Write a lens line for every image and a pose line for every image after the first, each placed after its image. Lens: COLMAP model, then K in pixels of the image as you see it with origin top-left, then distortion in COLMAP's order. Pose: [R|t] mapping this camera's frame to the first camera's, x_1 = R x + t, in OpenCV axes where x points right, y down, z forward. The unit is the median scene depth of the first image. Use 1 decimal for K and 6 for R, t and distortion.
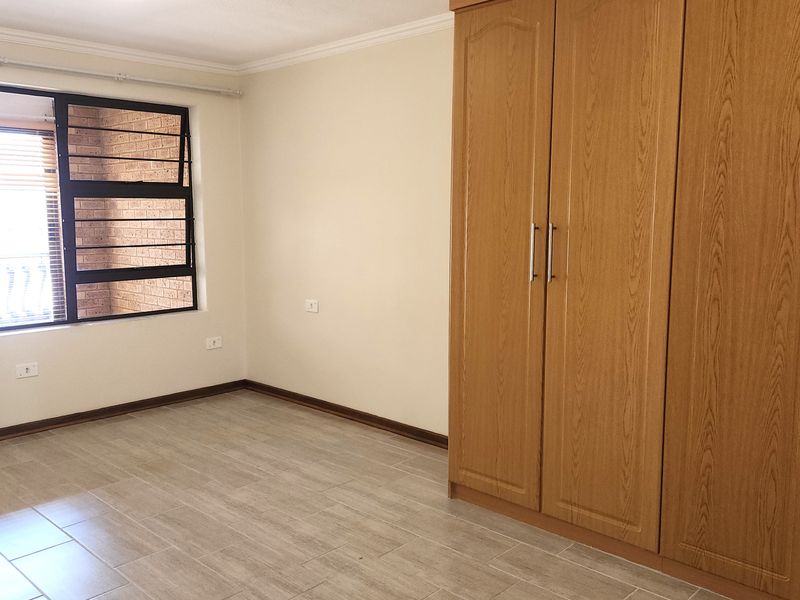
lens RADIAL K [[703.0, 0, 400.0], [0, 703.0, 300.0], [0, 0, 1]] dist [0.000297, 0.000964]
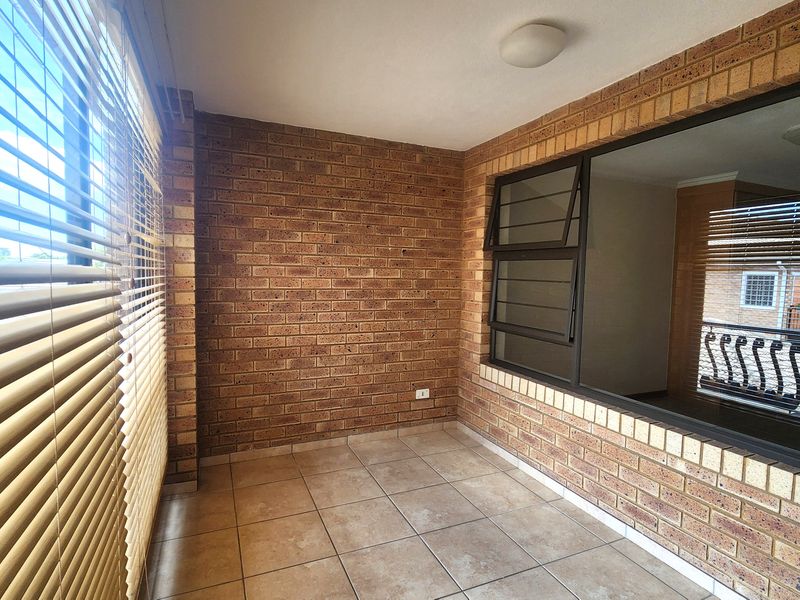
lens RADIAL K [[436.5, 0, 400.0], [0, 436.5, 300.0], [0, 0, 1]] dist [-0.001690, 0.000061]
pose [[-0.390377, 0.042923, -0.919654, 0.296347], [-0.138245, 0.984854, 0.104649, -0.122031], [0.910217, 0.167990, -0.378530, 1.028718]]
